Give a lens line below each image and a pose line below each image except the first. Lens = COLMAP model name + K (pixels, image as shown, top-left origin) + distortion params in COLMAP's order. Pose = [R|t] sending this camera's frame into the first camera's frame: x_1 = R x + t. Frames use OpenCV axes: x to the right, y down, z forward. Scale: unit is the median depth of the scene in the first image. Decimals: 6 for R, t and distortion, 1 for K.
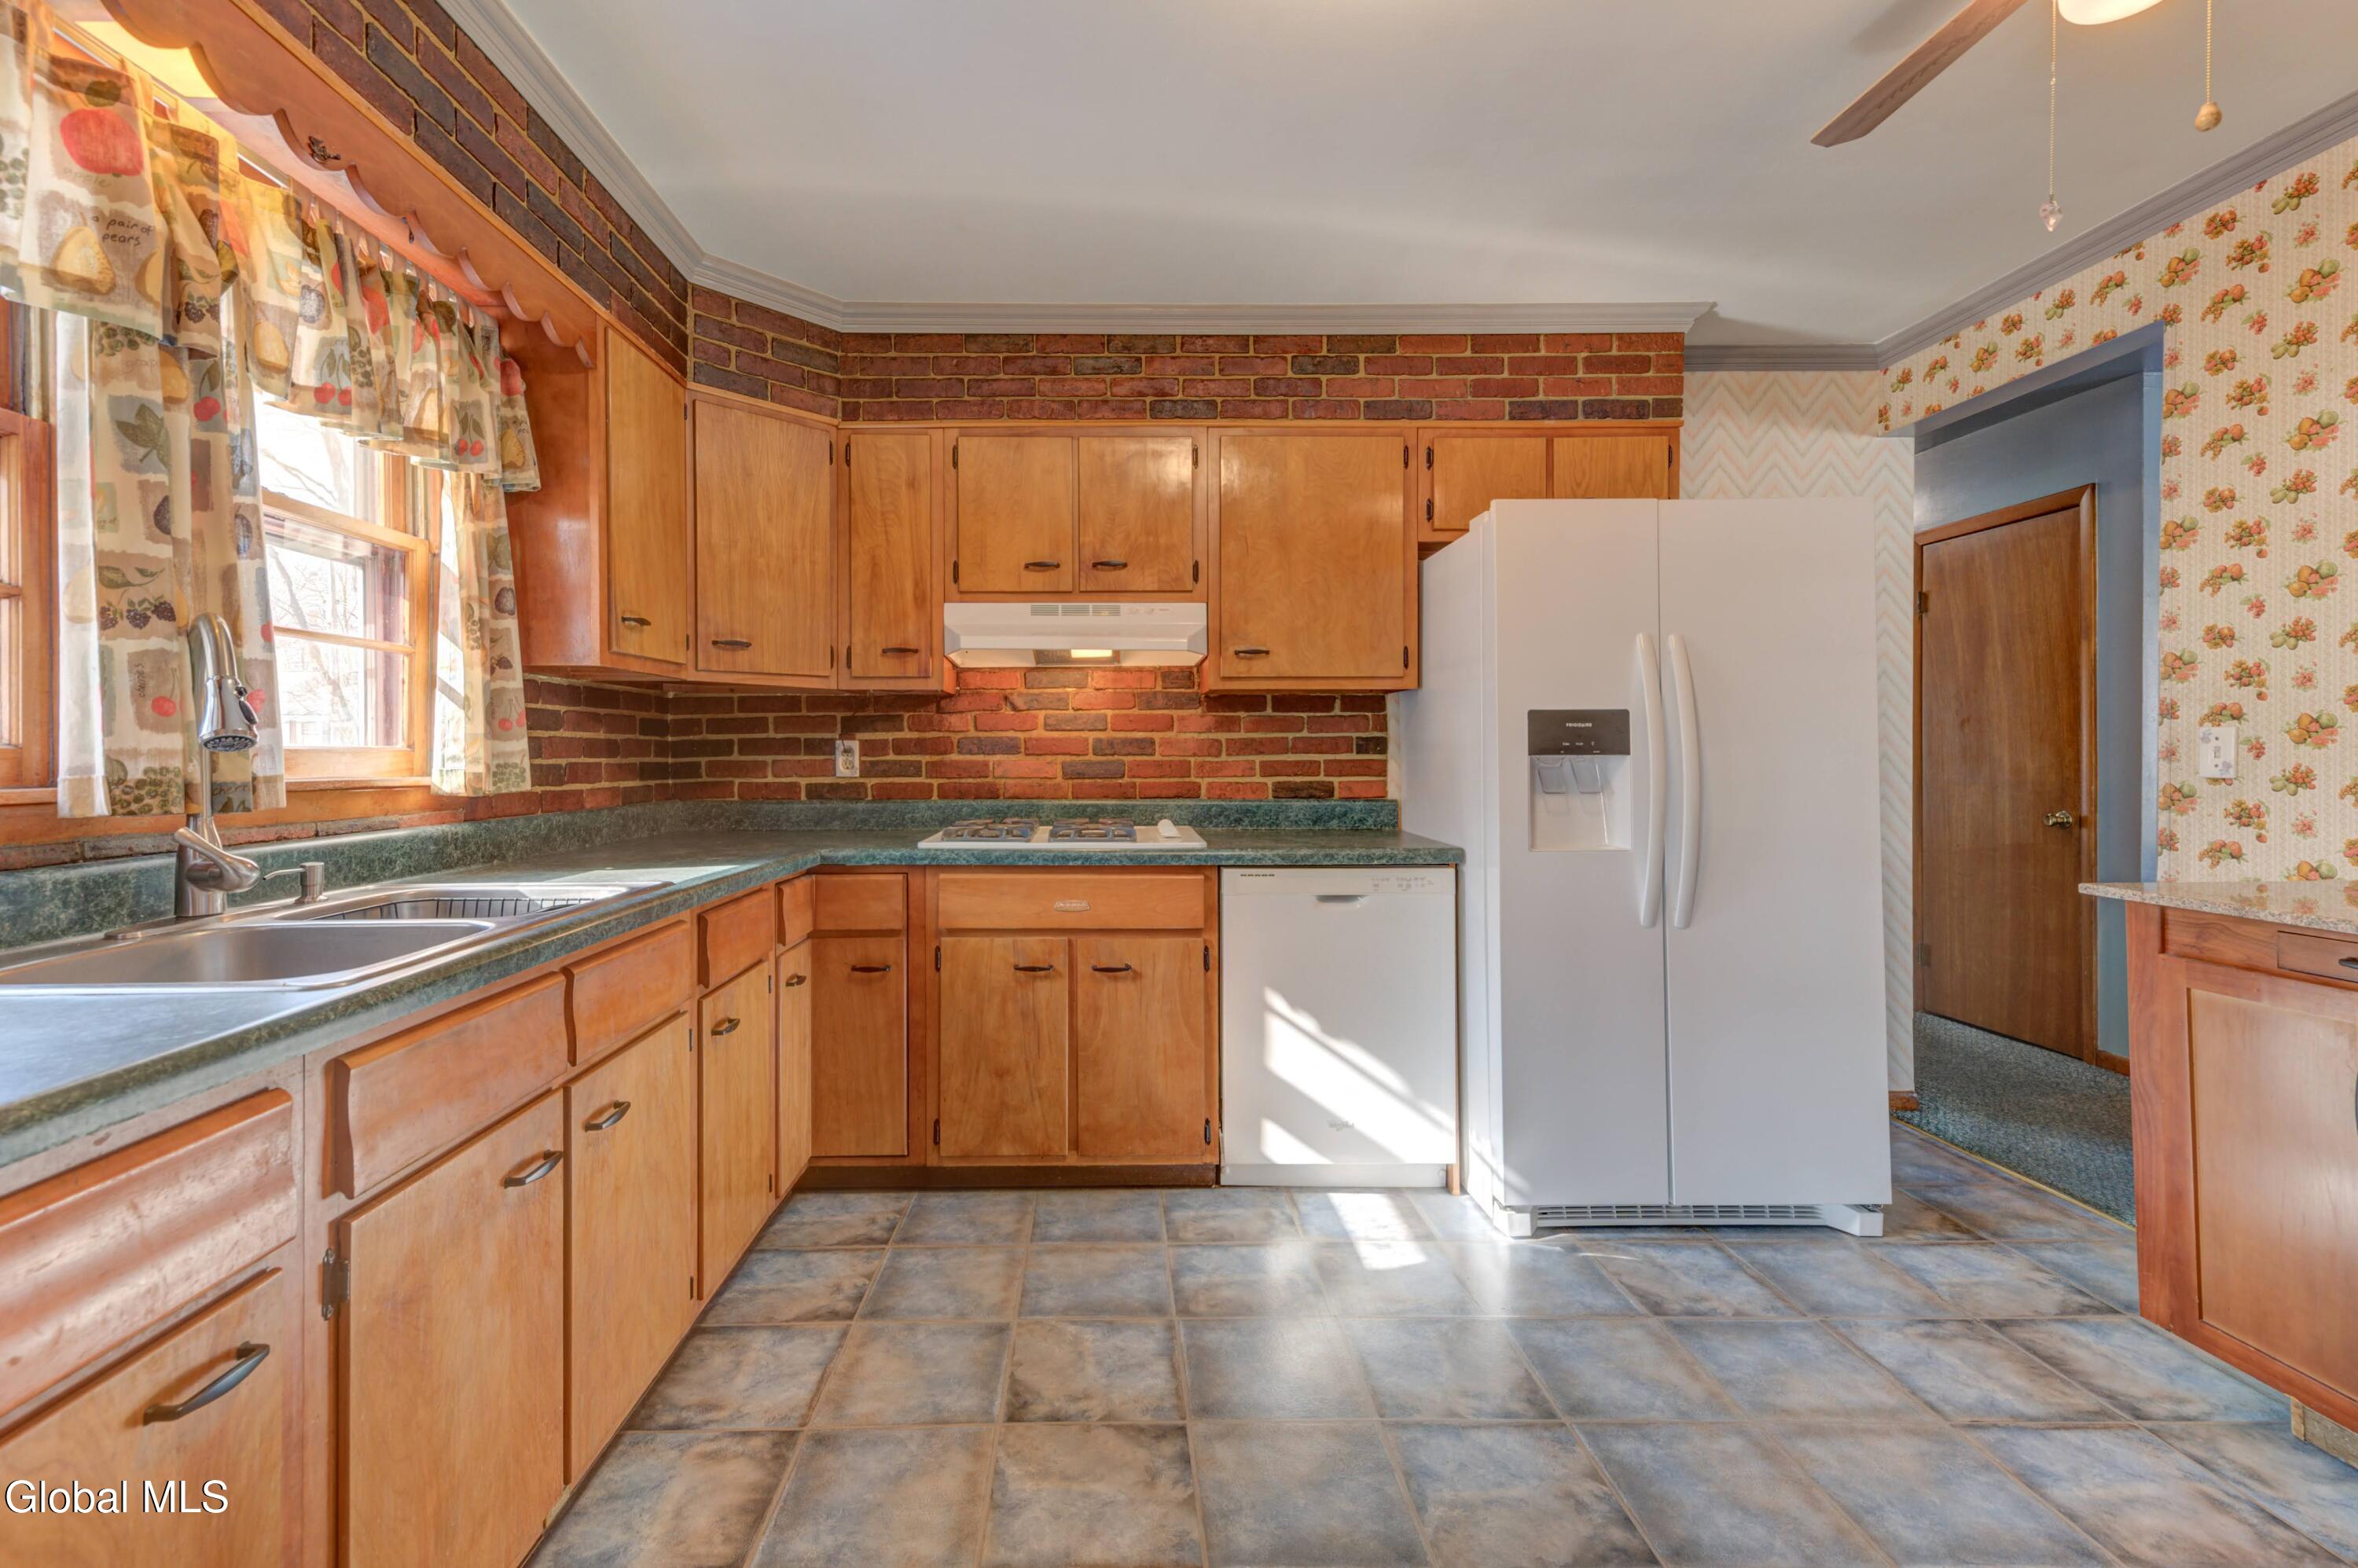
lens RADIAL K [[1071.0, 0, 1186.4], [0, 1071.0, 752.0], [0, 0, 1]] dist [0.019579, 0.000195]
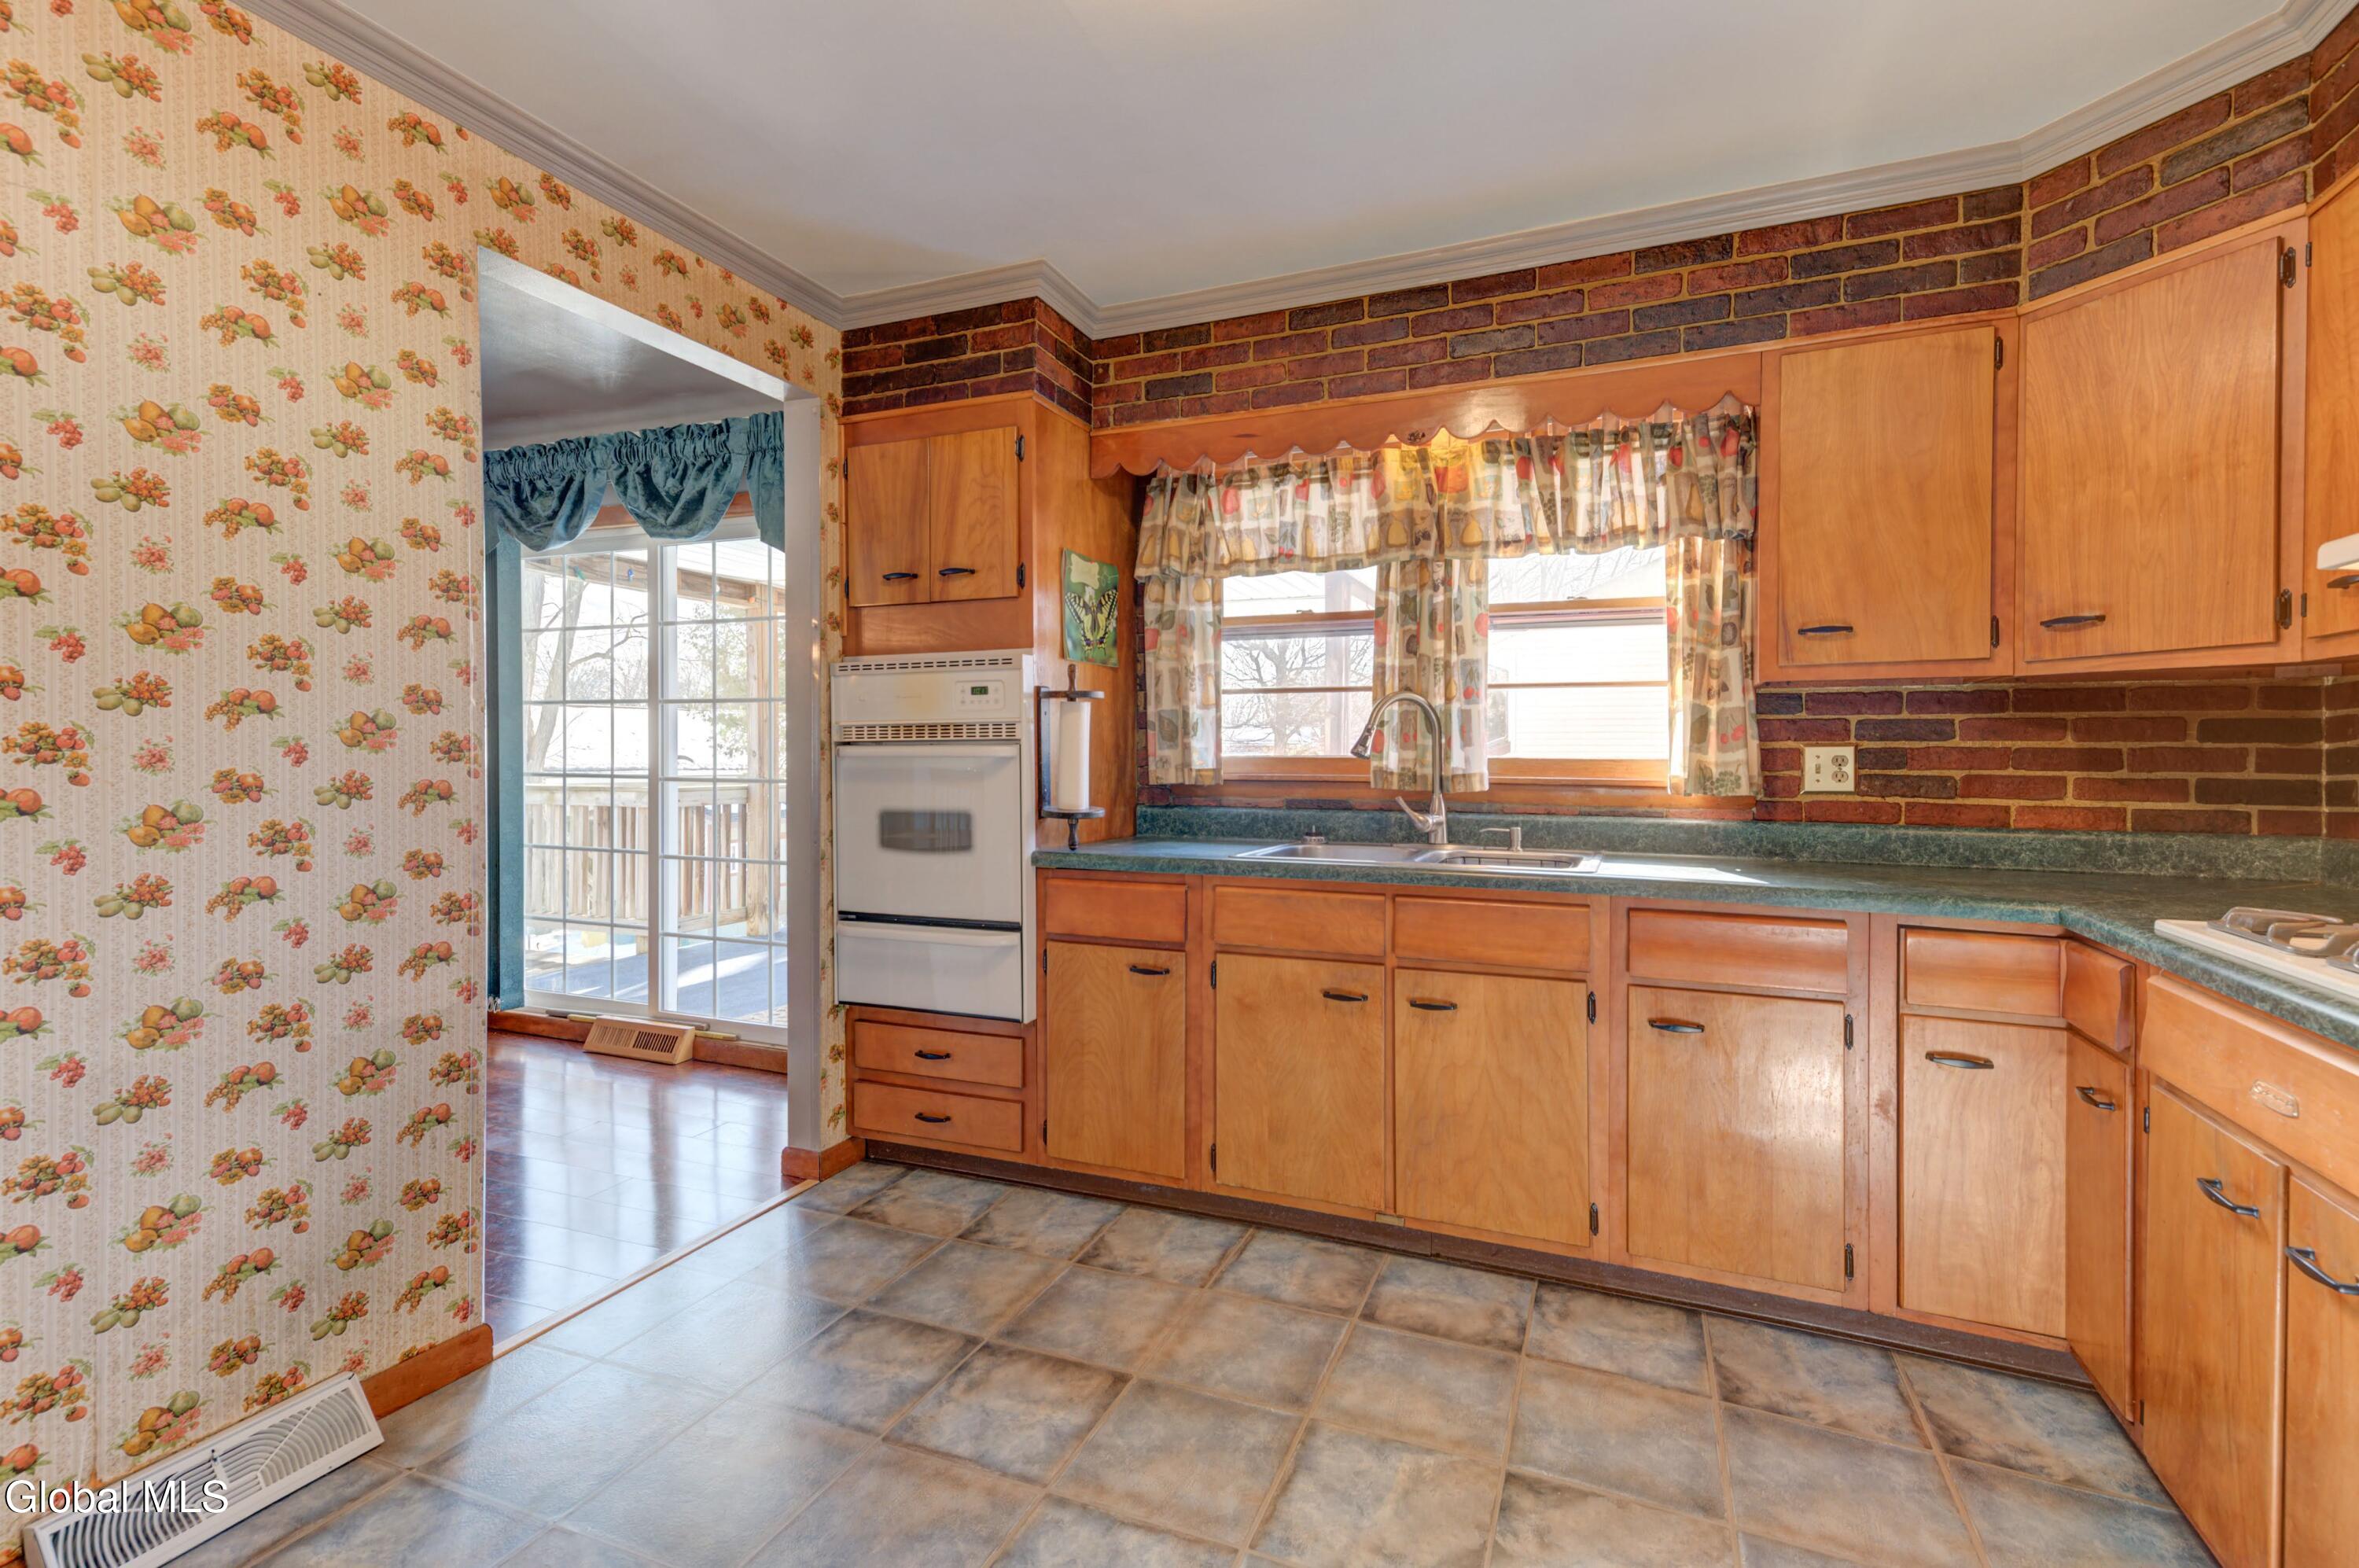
lens RADIAL K [[1071.5, 0, 1178.6], [0, 1071.5, 770.6], [0, 0, 1]] dist [0.019579, 0.000195]
pose [[-0.468032, 0.015537, -0.883575, 0.692866], [-0.002947, 0.999812, 0.019142, -0.011516], [0.883707, 0.011563, -0.467899, 1.024300]]
